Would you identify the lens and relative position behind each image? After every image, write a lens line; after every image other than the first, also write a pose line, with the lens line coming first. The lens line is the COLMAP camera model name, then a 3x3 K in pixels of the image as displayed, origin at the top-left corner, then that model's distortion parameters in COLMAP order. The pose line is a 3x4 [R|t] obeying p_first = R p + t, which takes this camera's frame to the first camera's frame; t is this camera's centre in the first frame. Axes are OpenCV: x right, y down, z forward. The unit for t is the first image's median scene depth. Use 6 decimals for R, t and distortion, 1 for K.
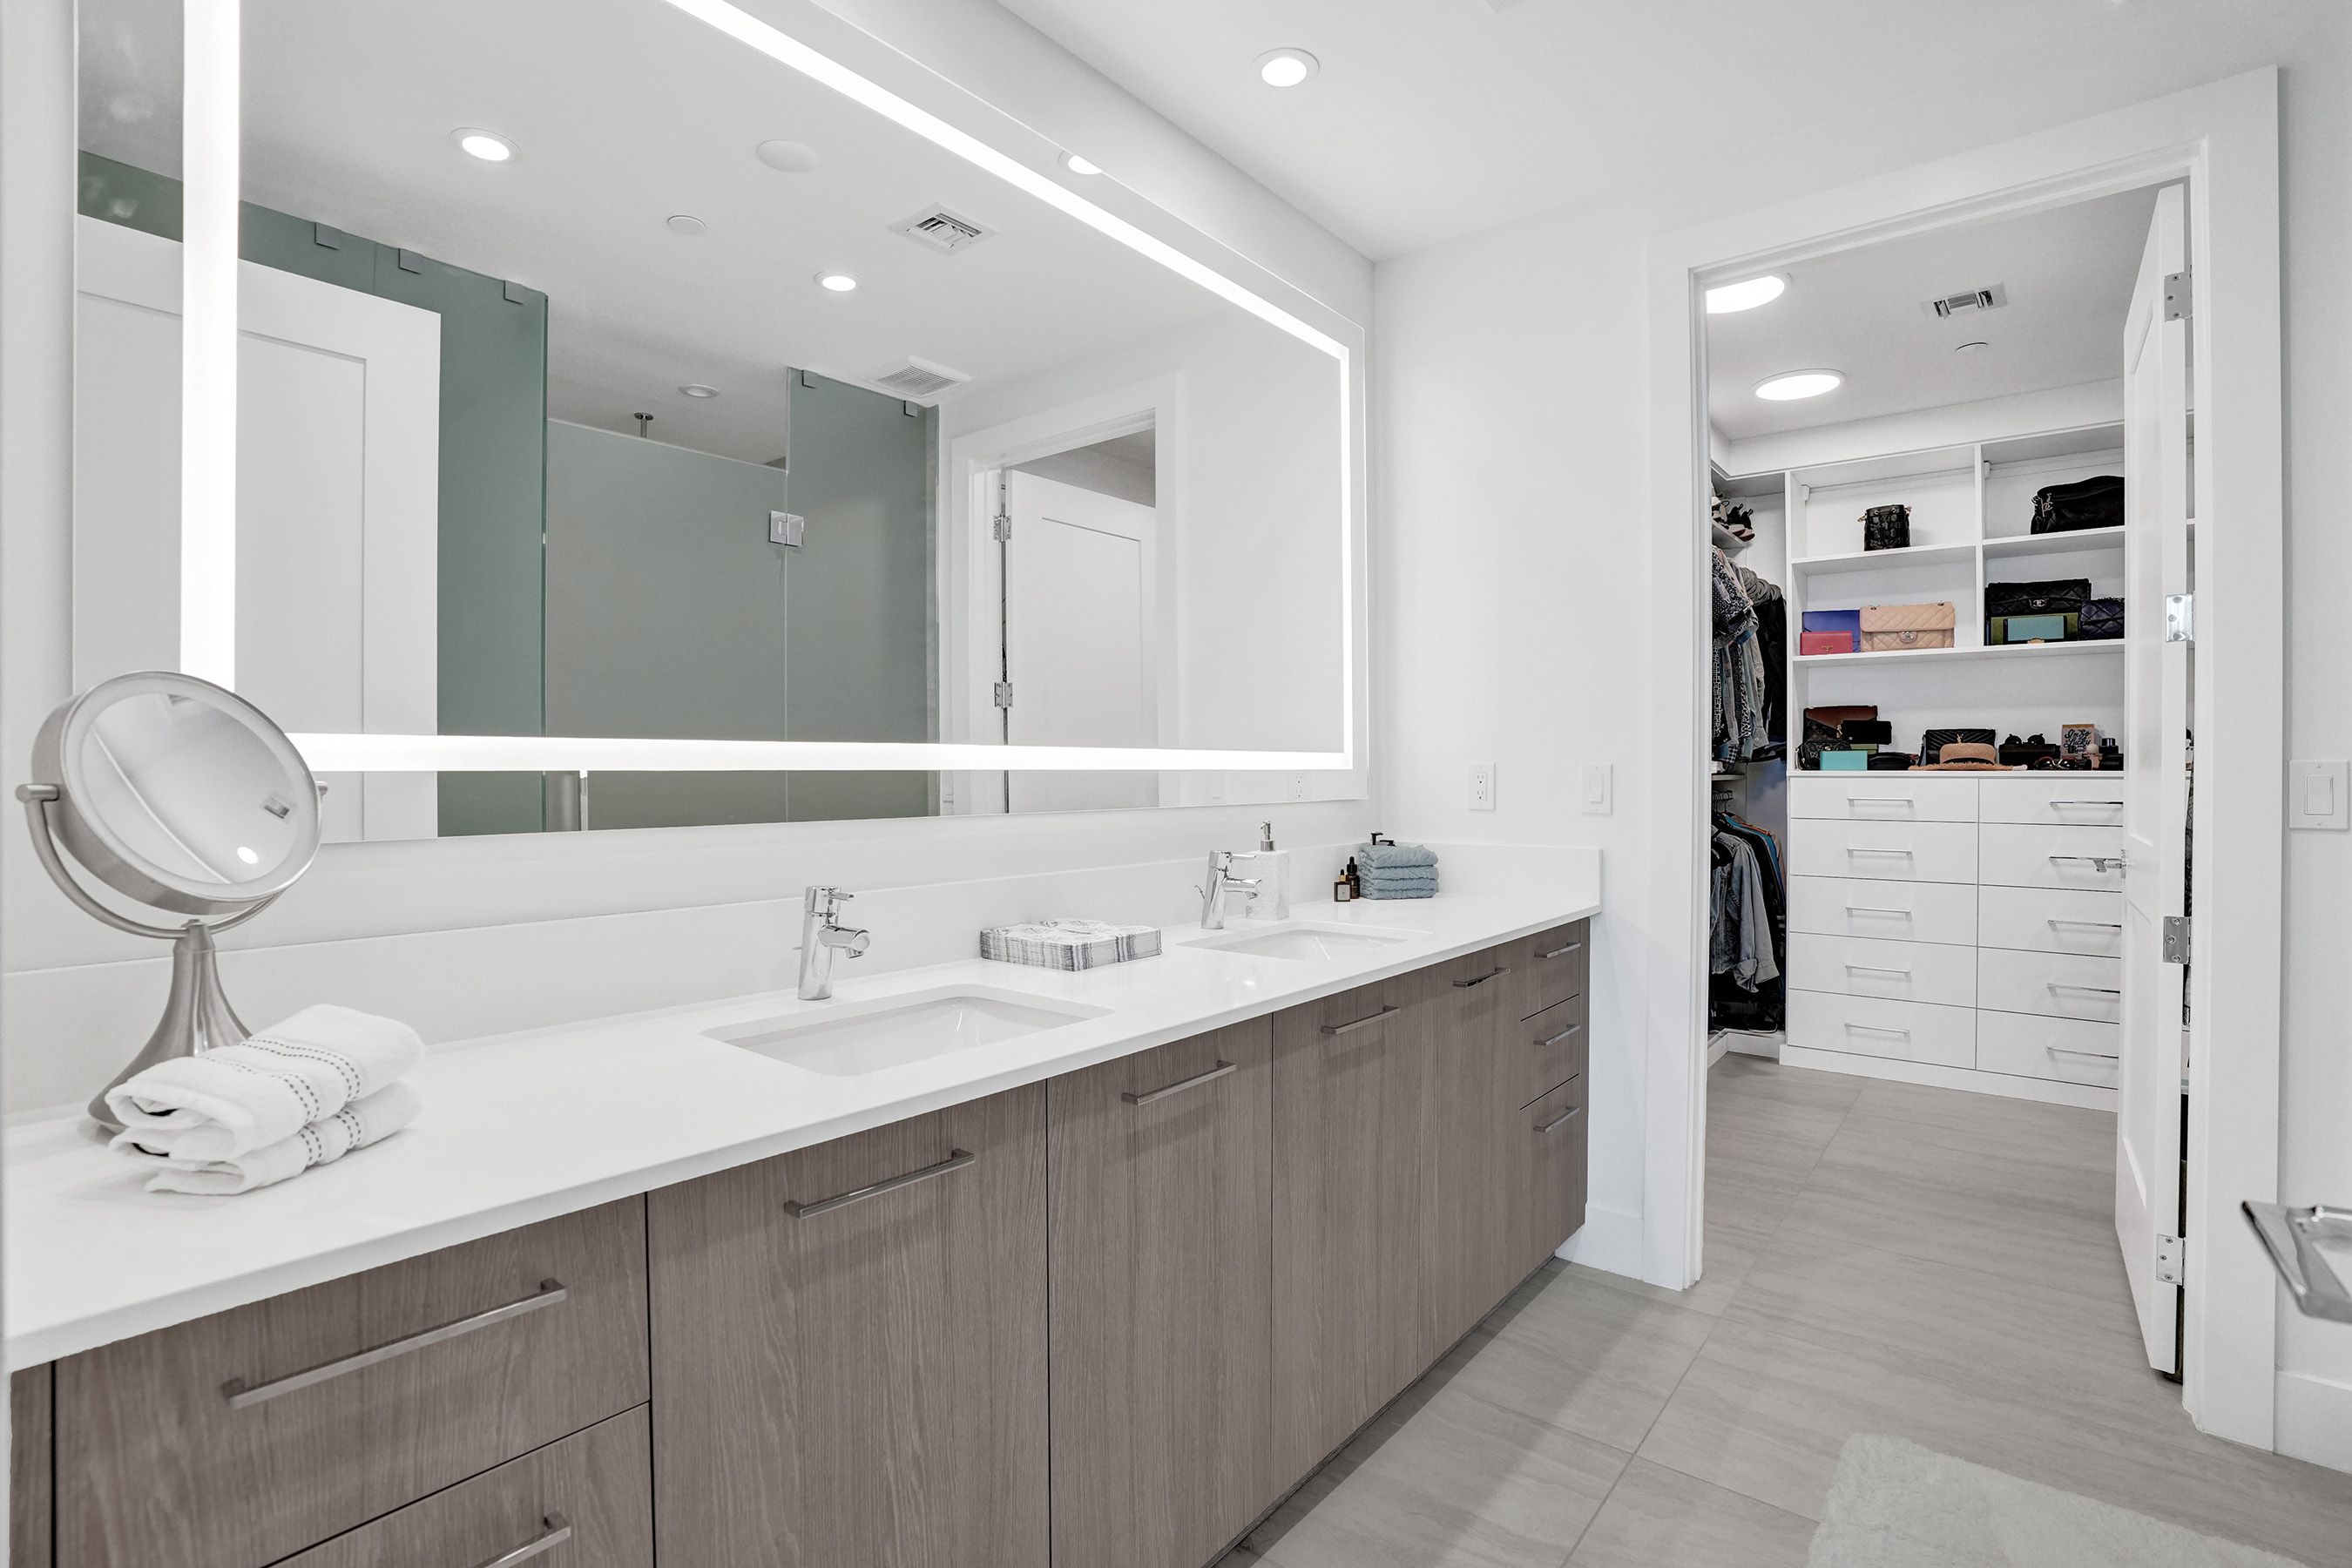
lens RADIAL K [[1121.3, 0, 1176.0], [0, 1121.3, 784.0], [0, 0, 1]] dist [0.000912, 0.000340]
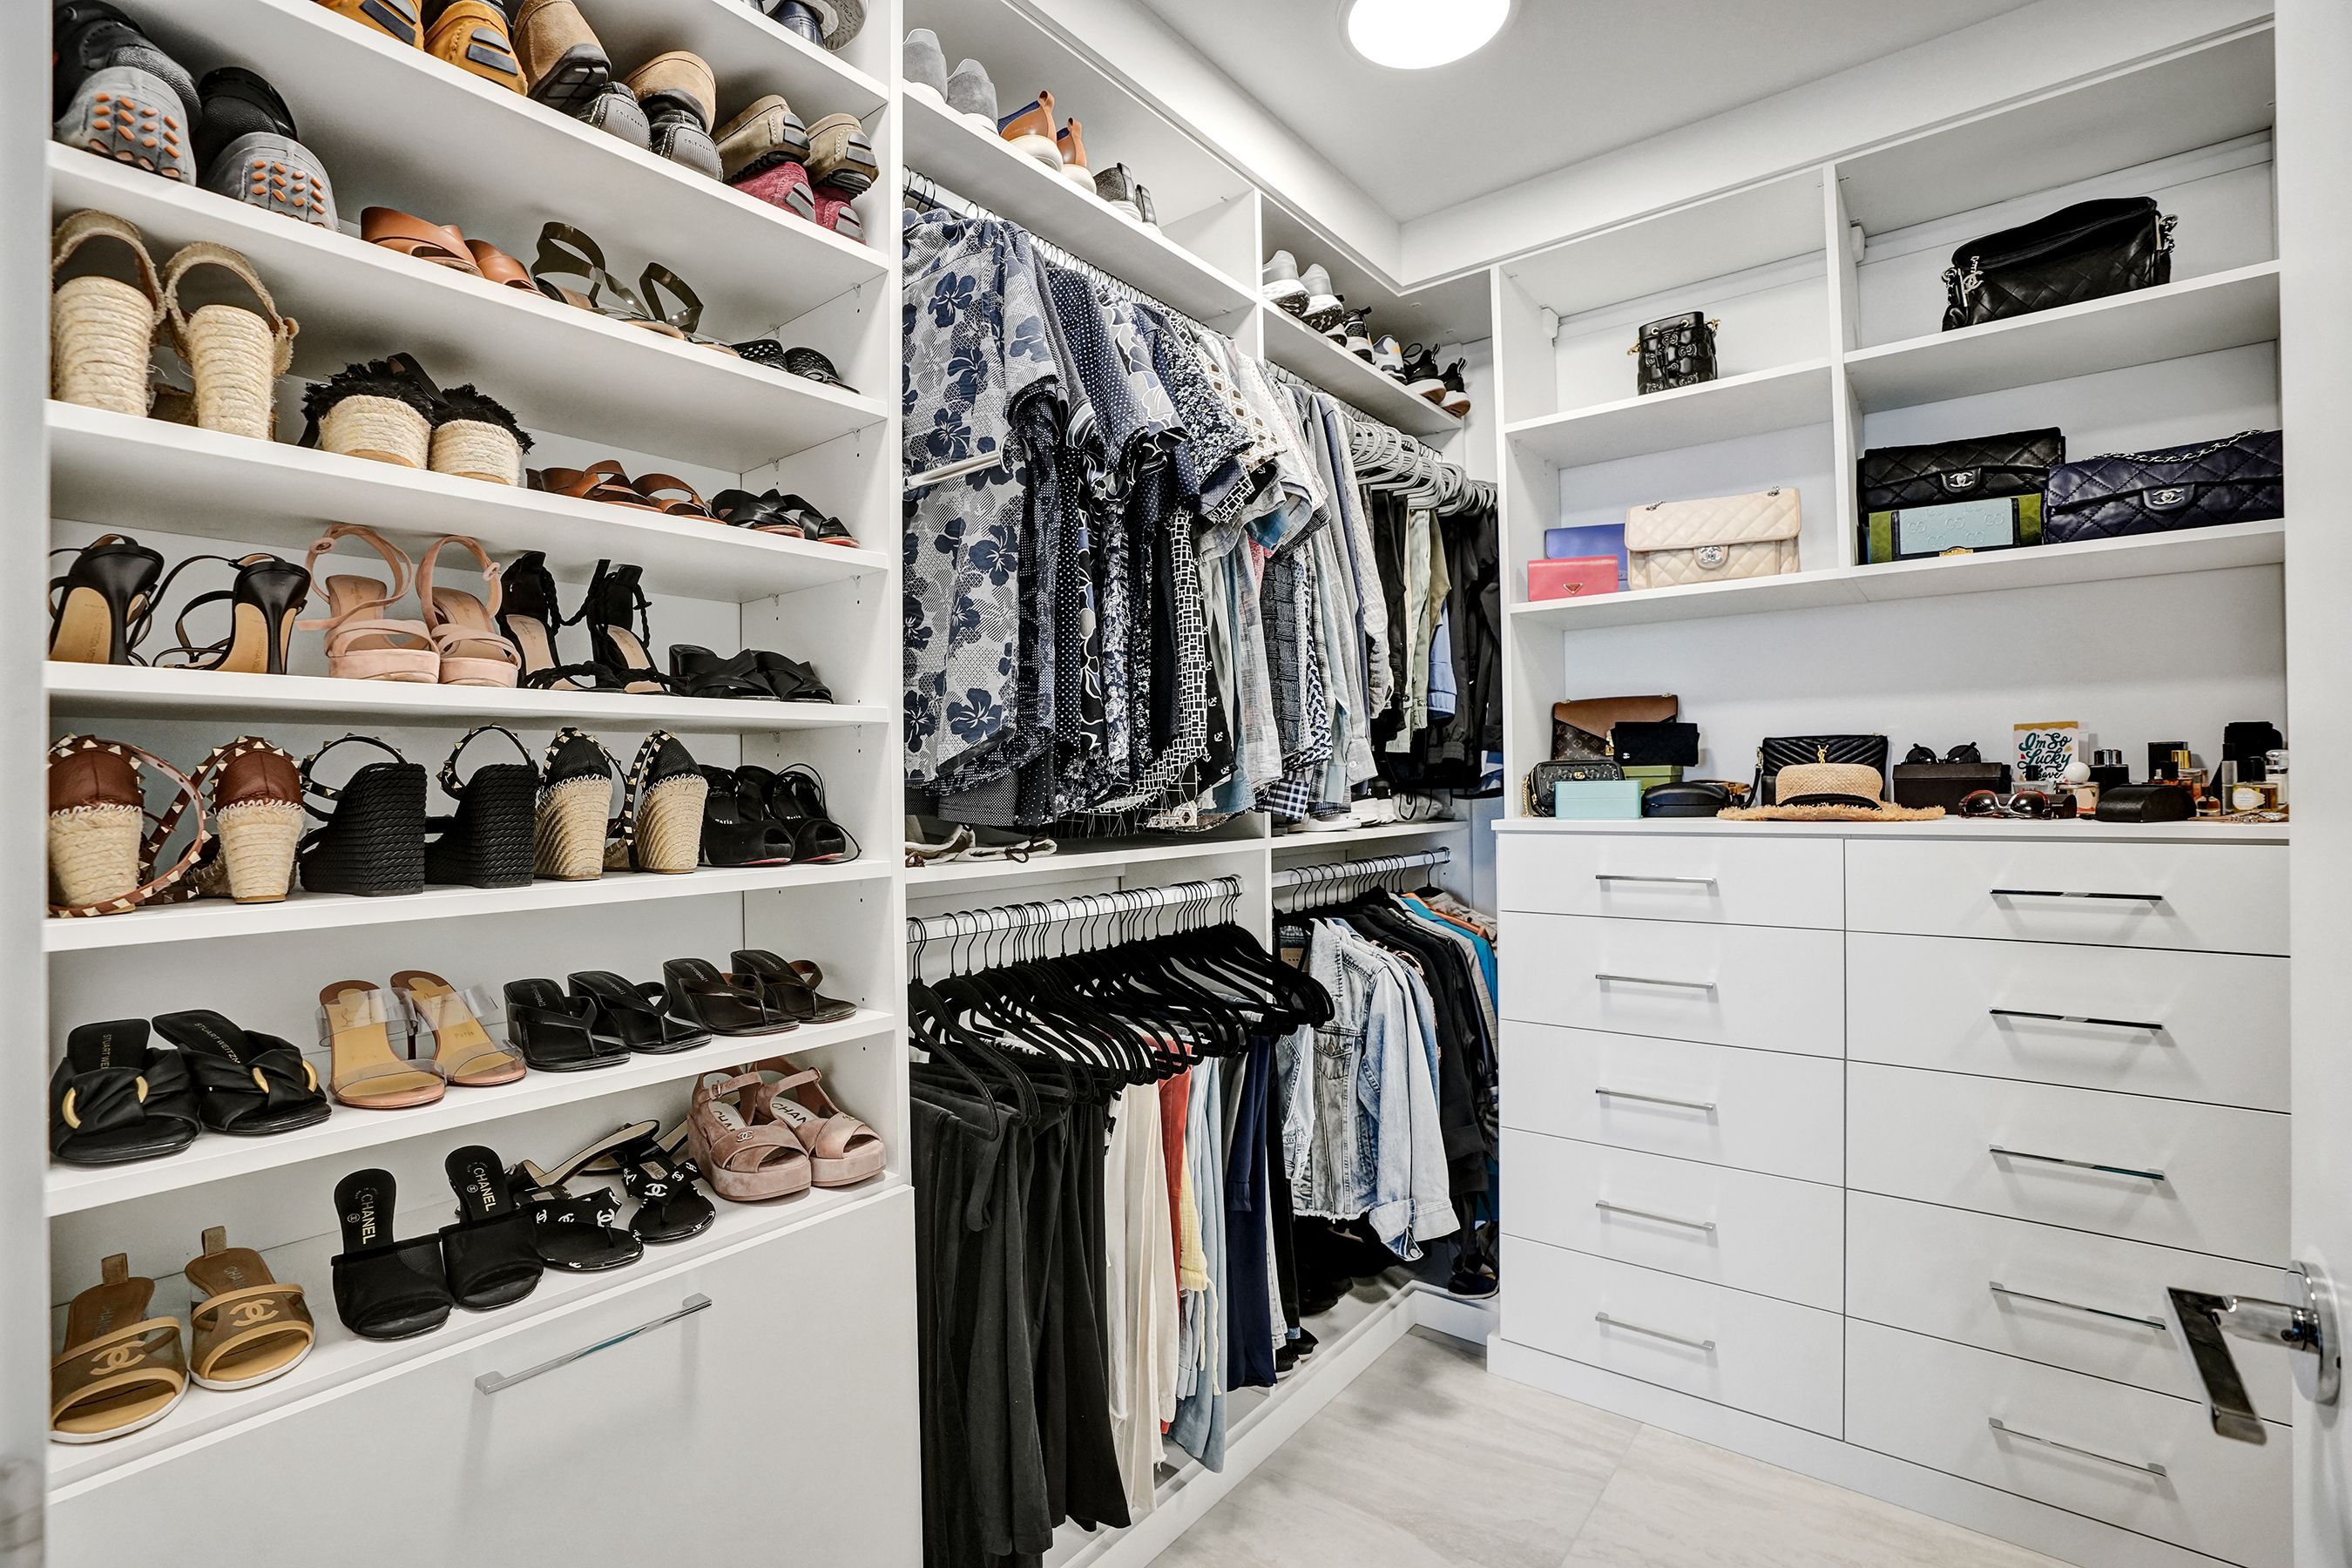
lens RADIAL K [[1062.8, 0, 1176.0], [0, 1062.8, 784.0], [0, 0, 1]] dist [-0.004125, -0.000245]
pose [[0.999419, -0.012343, -0.031769, 0.425903], [0.011642, 0.999687, -0.022155, -0.019643], [0.032032, 0.021772, 0.999250, 0.512501]]
